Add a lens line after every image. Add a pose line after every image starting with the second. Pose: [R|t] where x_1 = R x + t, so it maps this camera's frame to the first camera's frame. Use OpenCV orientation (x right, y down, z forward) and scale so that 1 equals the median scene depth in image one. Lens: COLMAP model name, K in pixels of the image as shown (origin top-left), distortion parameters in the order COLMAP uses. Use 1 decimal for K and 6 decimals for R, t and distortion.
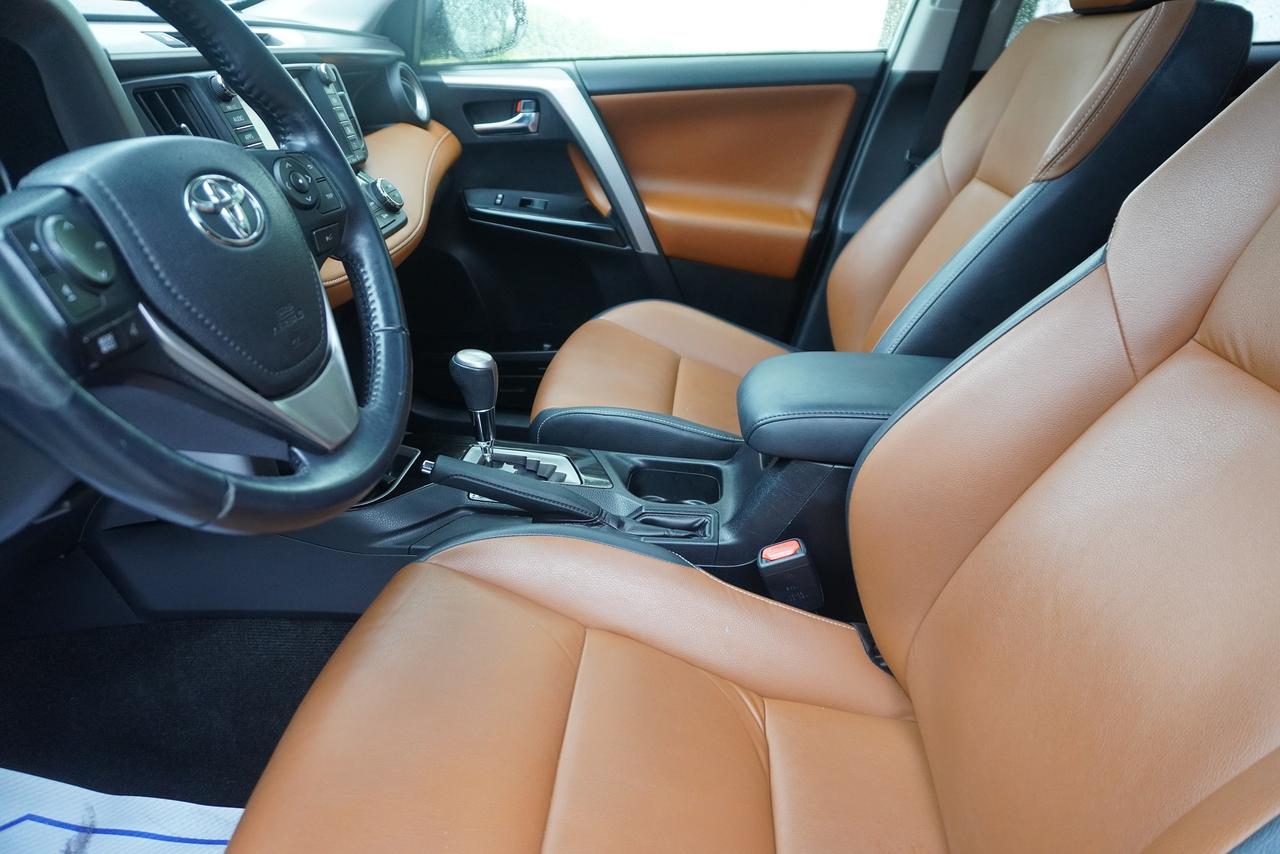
lens RADIAL K [[872.1, 0, 641.1], [0, 872.1, 424.7], [0, 0, 1]] dist [-0.034773, 0.013483]
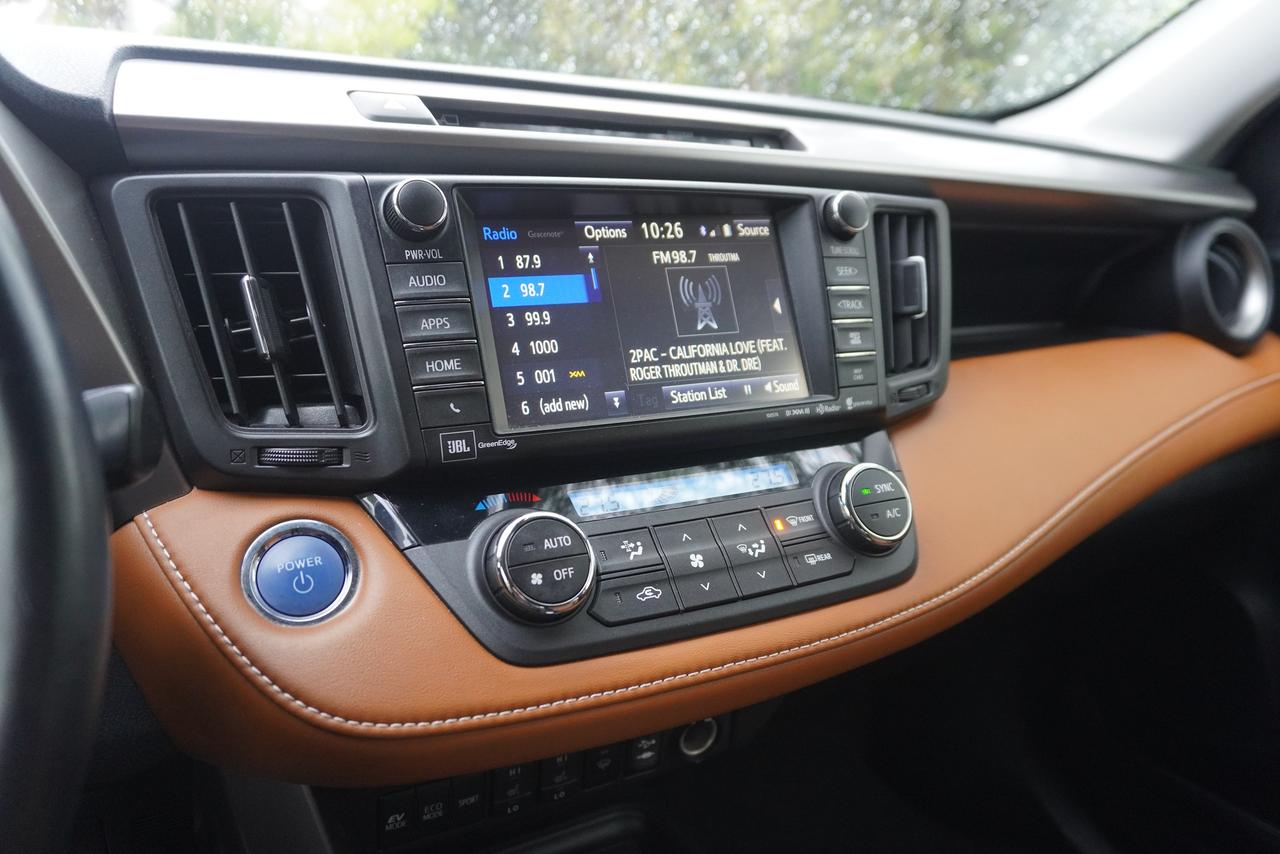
lens RADIAL K [[976.5, 0, 640.8], [0, 976.5, 428.6], [0, 0, 1]] dist [-0.006827, 0.007056]
pose [[0.570388, 0.241249, -0.785148, -0.005031], [-0.380993, 0.924549, 0.007302, -0.267927], [0.727669, 0.294970, 0.619266, 0.646139]]
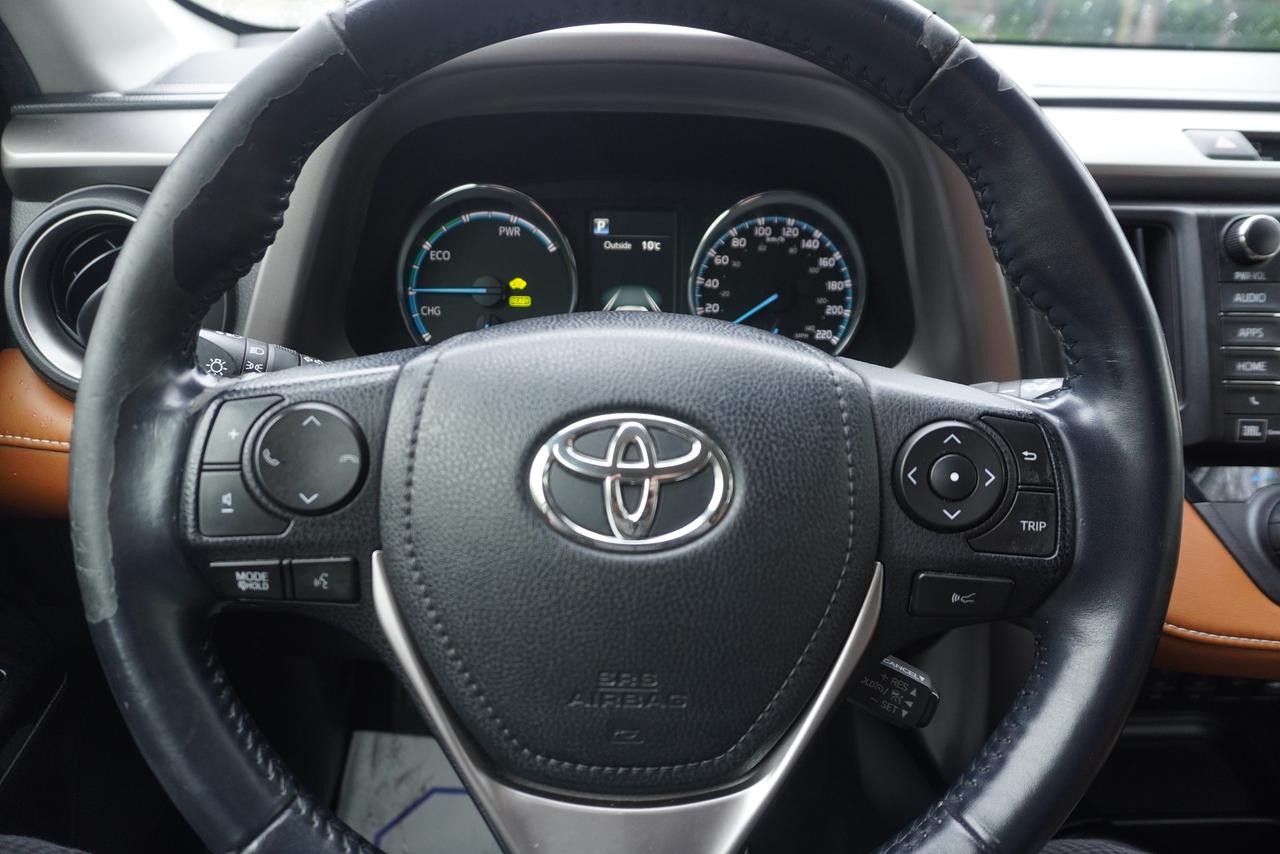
lens RADIAL K [[872.1, 0, 638.3], [0, 872.1, 426.8], [0, 0, 1]] dist [-0.034773, 0.013483]
pose [[0.113382, 0.402538, -0.908354, 0.010165], [-0.427971, 0.844872, 0.320986, -0.238881], [0.896652, 0.352356, 0.268068, 0.436008]]
